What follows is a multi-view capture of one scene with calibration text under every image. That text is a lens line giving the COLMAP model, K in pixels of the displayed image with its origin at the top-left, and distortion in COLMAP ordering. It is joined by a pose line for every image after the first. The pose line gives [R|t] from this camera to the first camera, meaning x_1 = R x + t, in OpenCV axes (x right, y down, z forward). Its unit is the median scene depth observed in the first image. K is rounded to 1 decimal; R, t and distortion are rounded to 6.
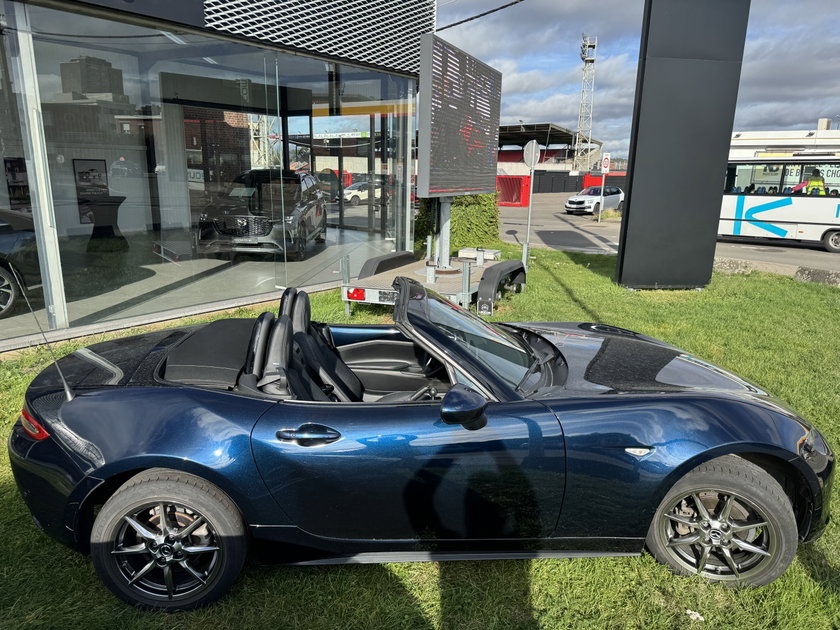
lens RADIAL K [[595.7, 0, 412.2], [0, 595.7, 317.0], [0, 0, 1]] dist [0.033992, -0.053808]
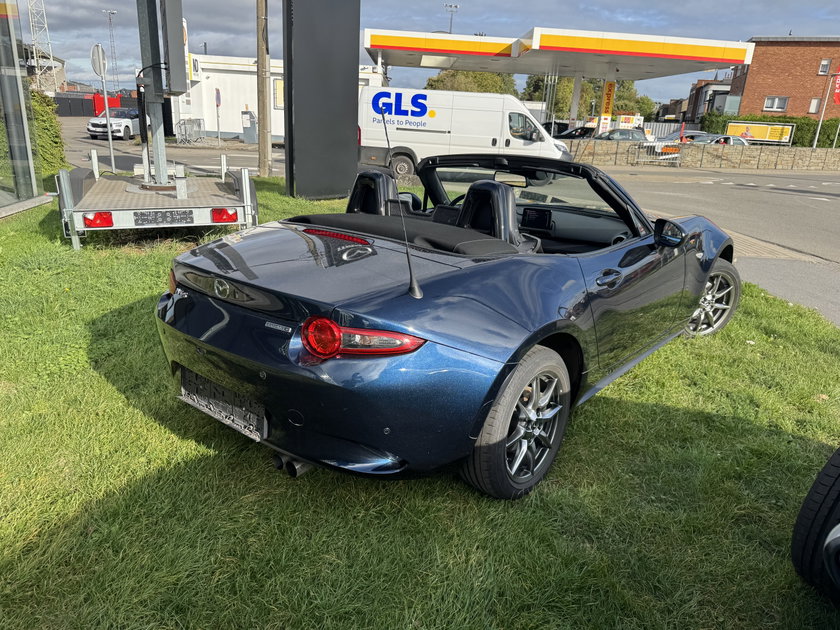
lens RADIAL K [[595.7, 0, 421.4], [0, 595.7, 319.2], [0, 0, 1]] dist [0.033992, -0.053808]
pose [[0.665024, -0.210382, 0.716576, -0.108066], [0.129967, 0.977462, 0.166360, 0.003536], [-0.735426, -0.017502, 0.677379, 0.044557]]
